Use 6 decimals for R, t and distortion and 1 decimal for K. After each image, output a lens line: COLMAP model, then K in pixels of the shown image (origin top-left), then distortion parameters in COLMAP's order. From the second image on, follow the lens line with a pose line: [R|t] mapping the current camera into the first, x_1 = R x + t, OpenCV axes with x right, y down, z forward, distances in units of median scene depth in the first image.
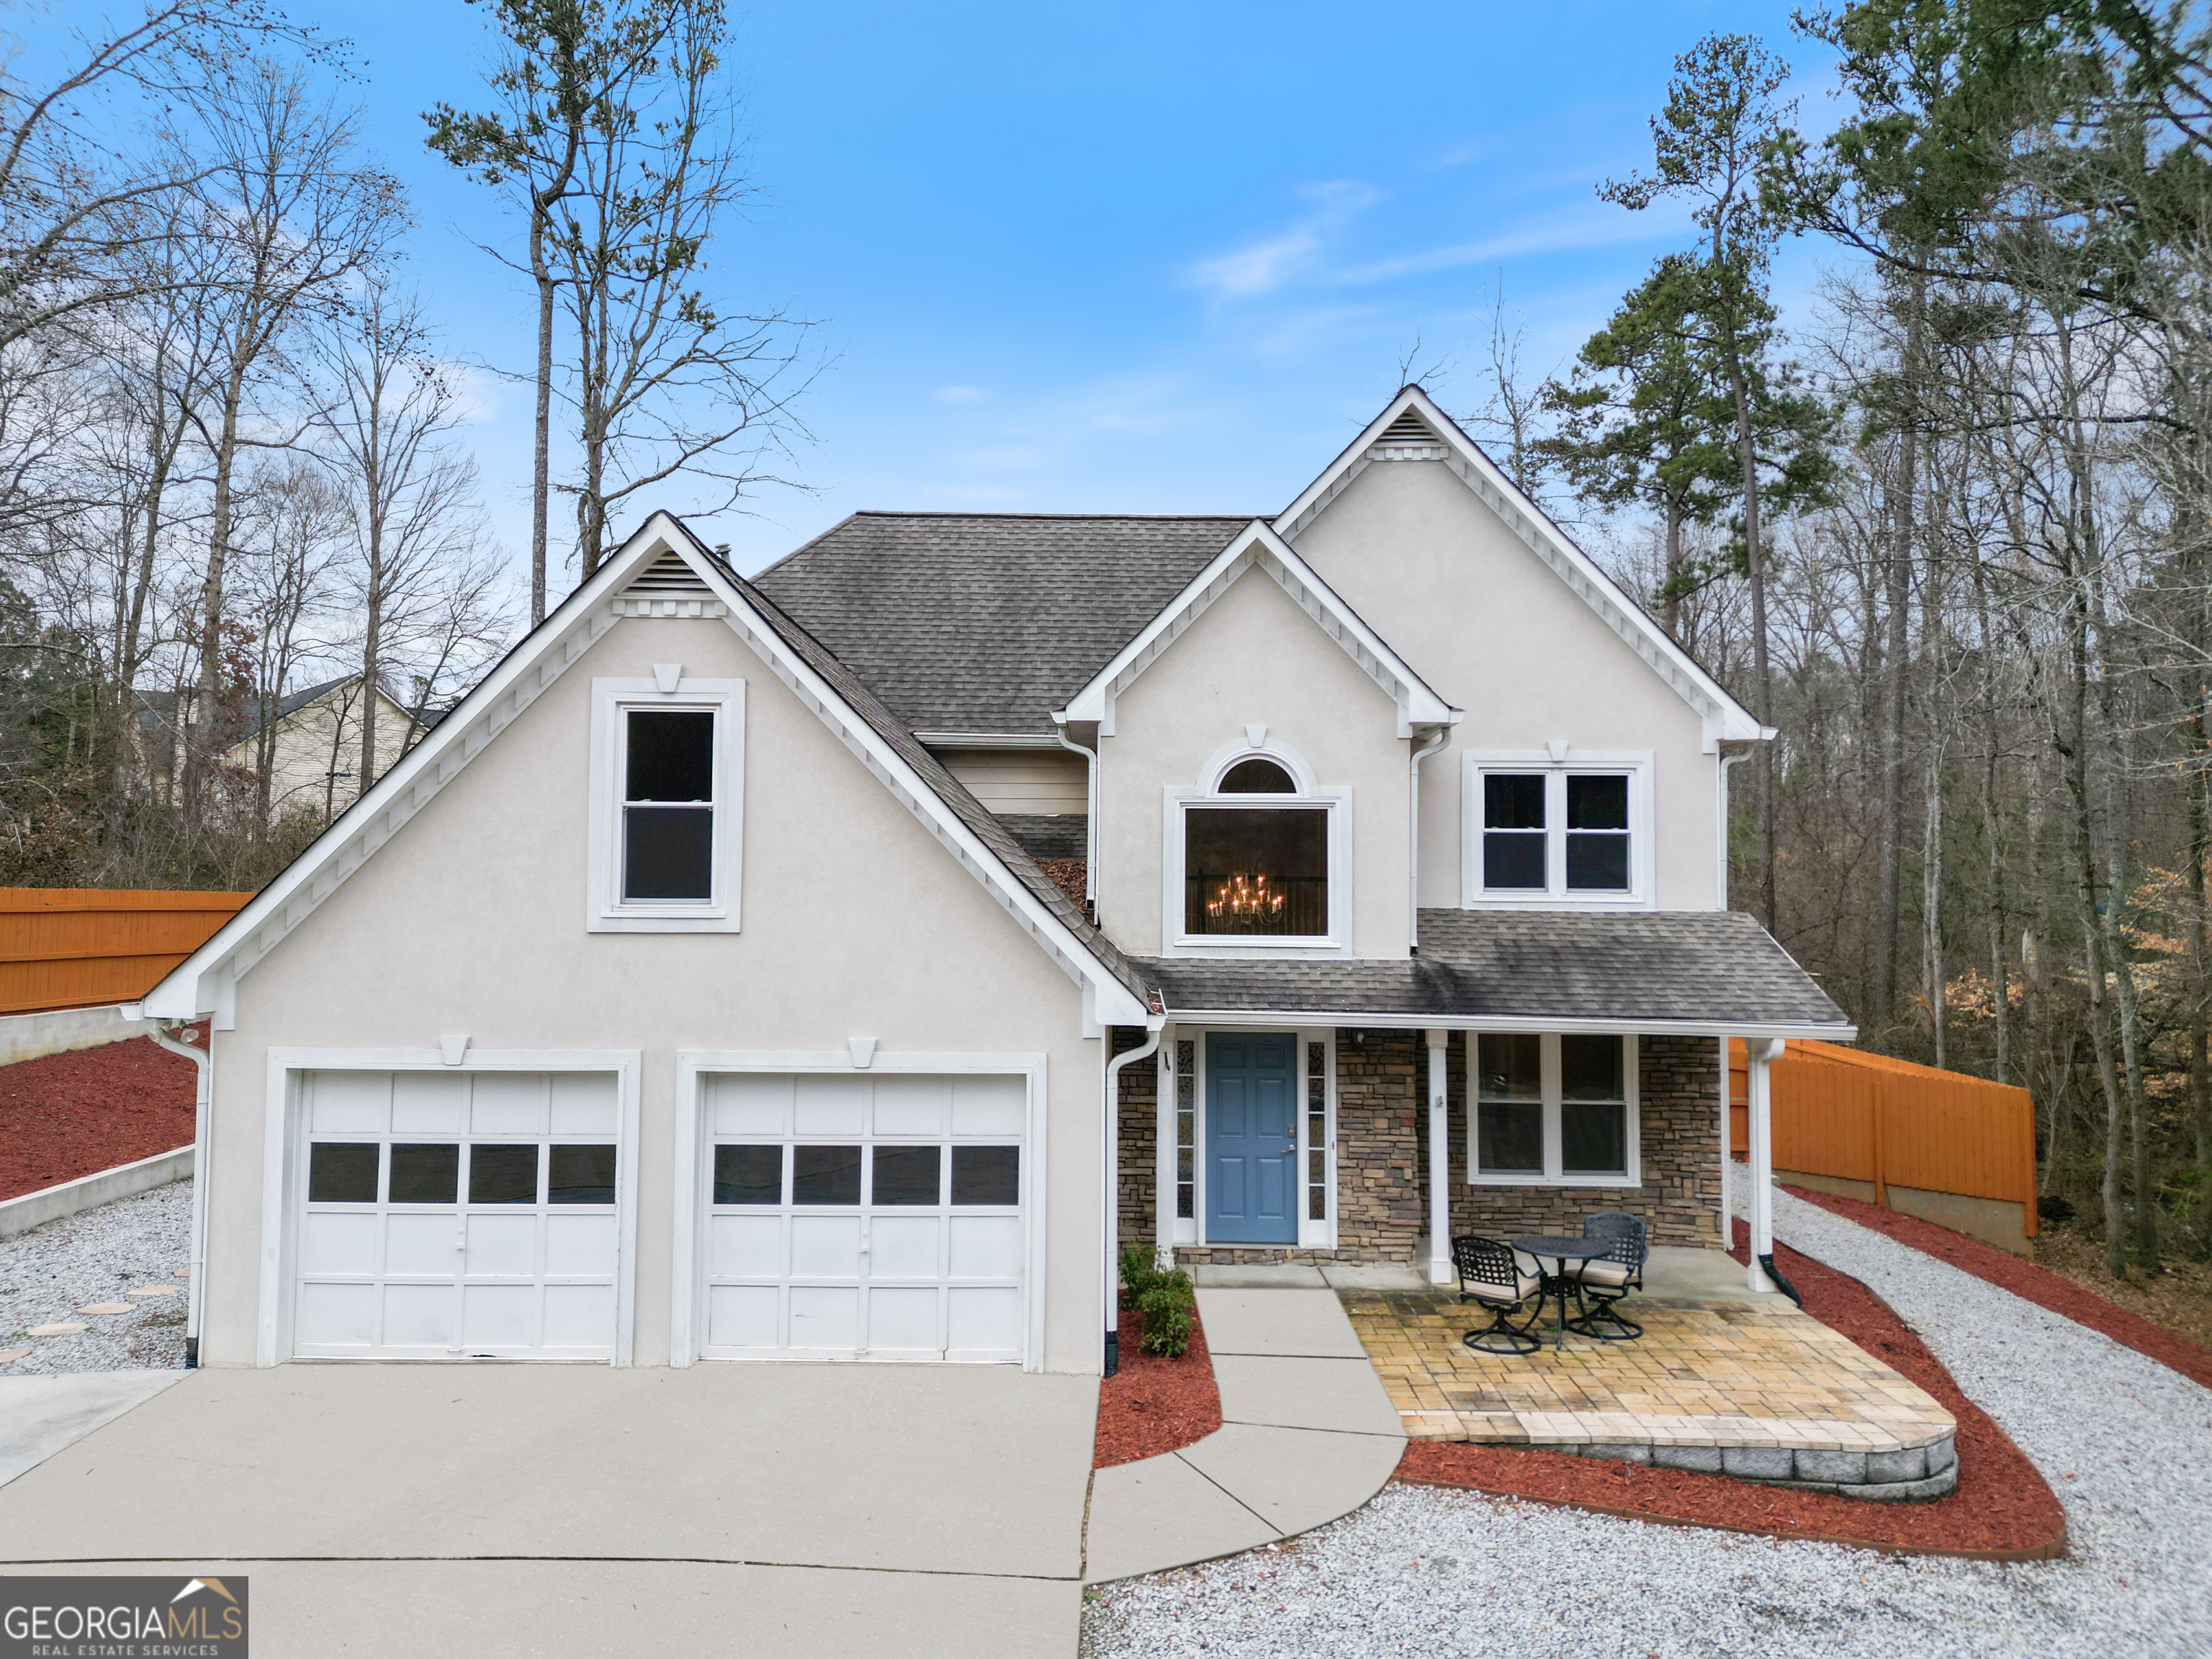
lens RADIAL K [[1539.3, 0, 1106.0], [0, 1539.3, 829.5], [0, 0, 1]] dist [0.066477, -0.052870]
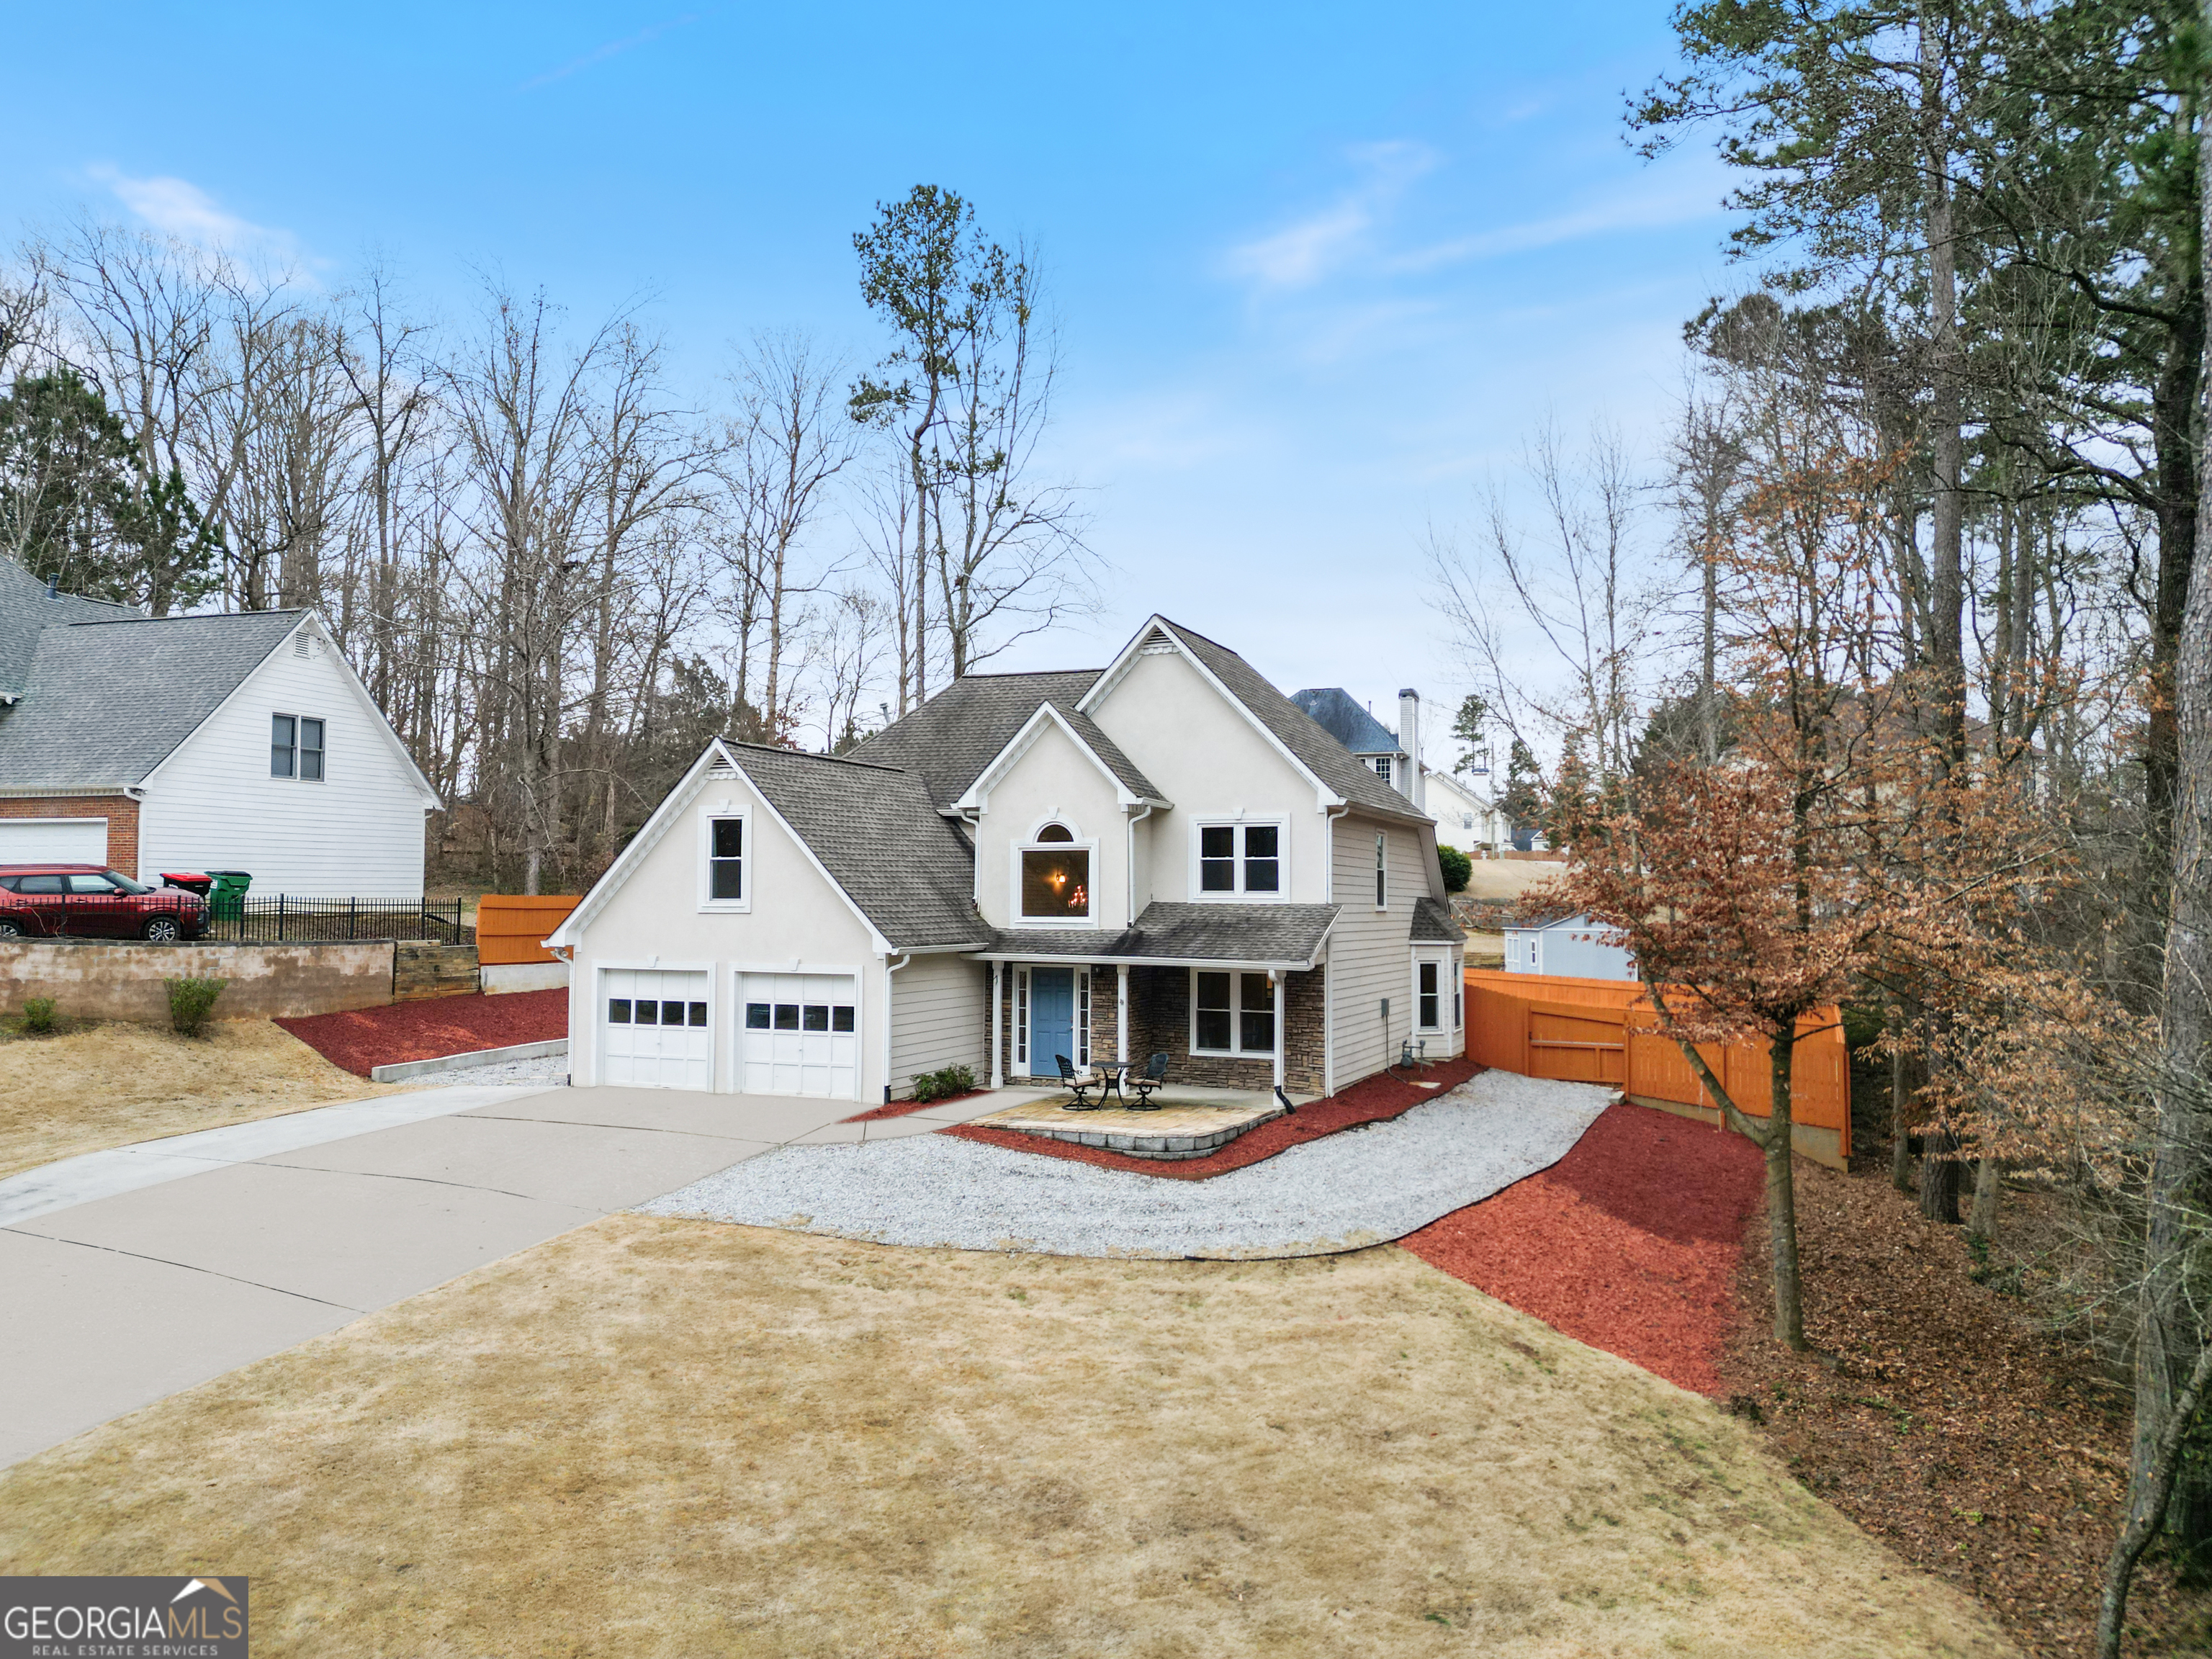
lens RADIAL K [[1530.7, 0, 1106.0], [0, 1530.7, 829.5], [0, 0, 1]] dist [0.098735, -0.114444]
pose [[0.925809, -0.020518, -0.377434, 0.876535], [0.019362, 0.999789, -0.006857, -0.025130], [0.377495, -0.000959, 0.926011, -0.736933]]
